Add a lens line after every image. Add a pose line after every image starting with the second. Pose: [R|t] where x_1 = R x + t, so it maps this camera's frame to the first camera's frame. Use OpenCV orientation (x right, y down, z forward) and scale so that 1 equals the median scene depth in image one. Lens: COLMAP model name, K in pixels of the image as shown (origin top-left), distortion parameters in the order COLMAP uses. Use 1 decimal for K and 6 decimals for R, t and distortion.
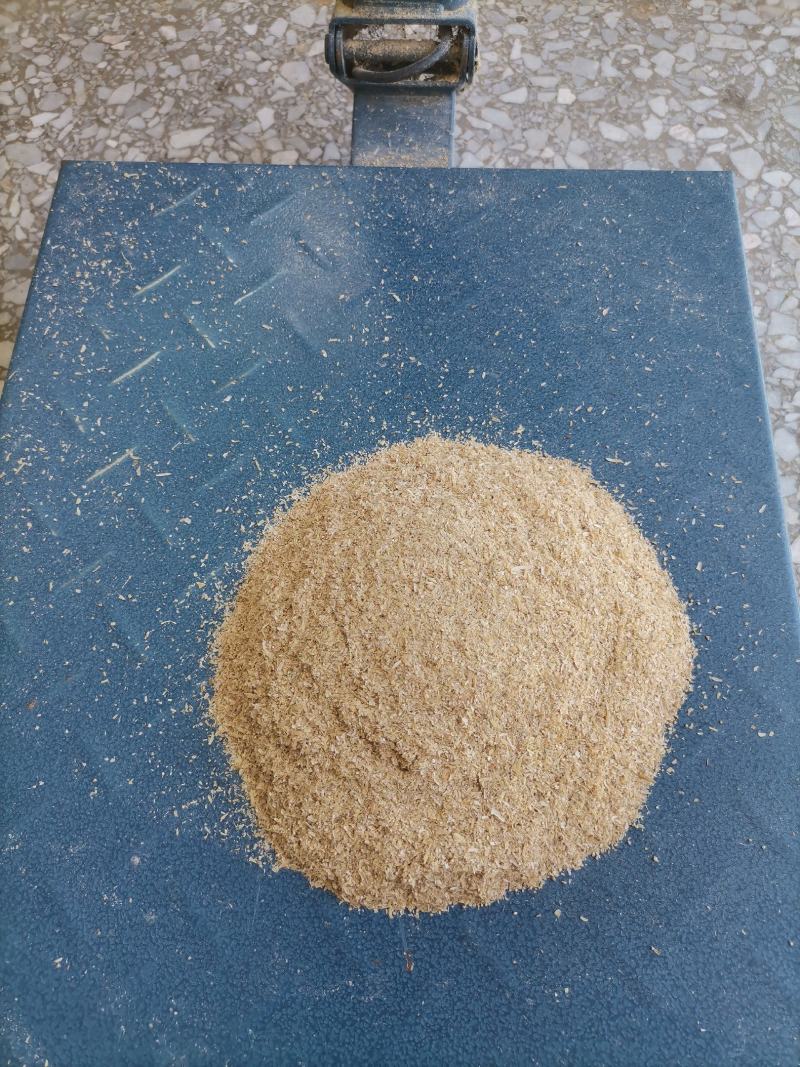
lens RADIAL K [[886.2, 0, 400.0], [0, 886.2, 533.5], [0, 0, 1]] dist [0.004703, 0.007931]
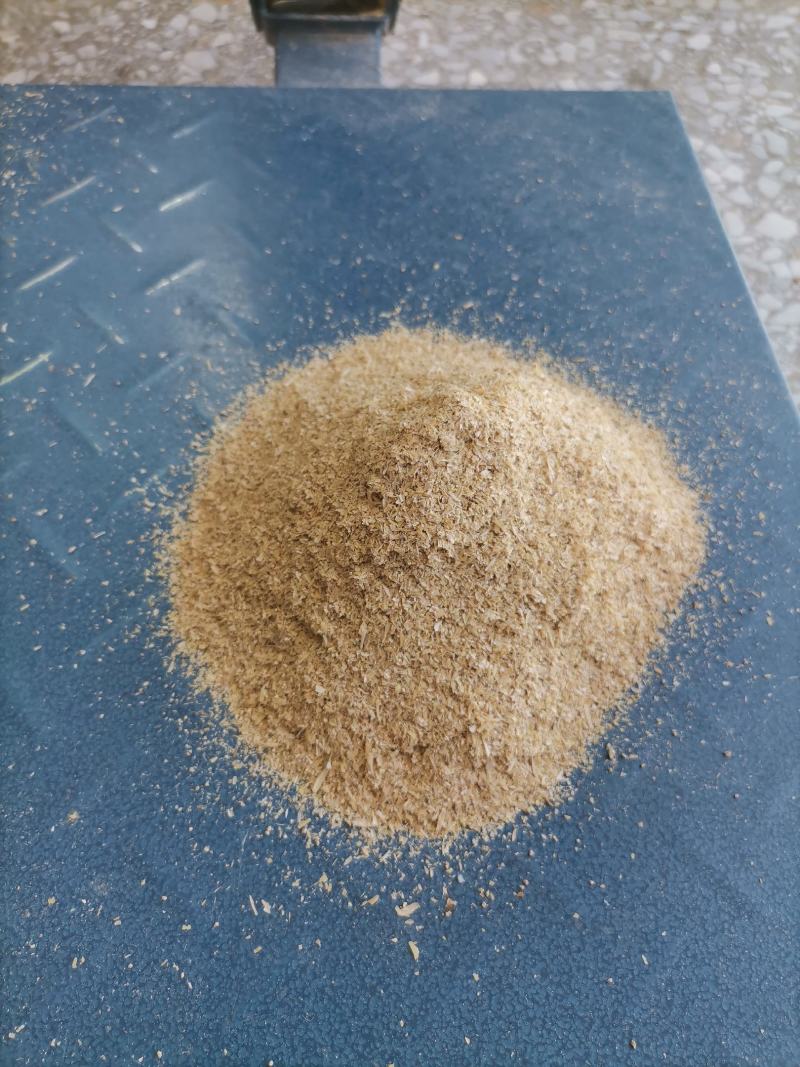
lens RADIAL K [[870.3, 0, 400.0], [0, 870.3, 533.5], [0, 0, 1]] dist [-0.008202, 0.008558]
pose [[0.989044, -0.053113, 0.137738, -0.090620], [0.070554, 0.989645, -0.125003, 0.194708], [-0.129673, 0.133351, 0.982549, 0.163436]]
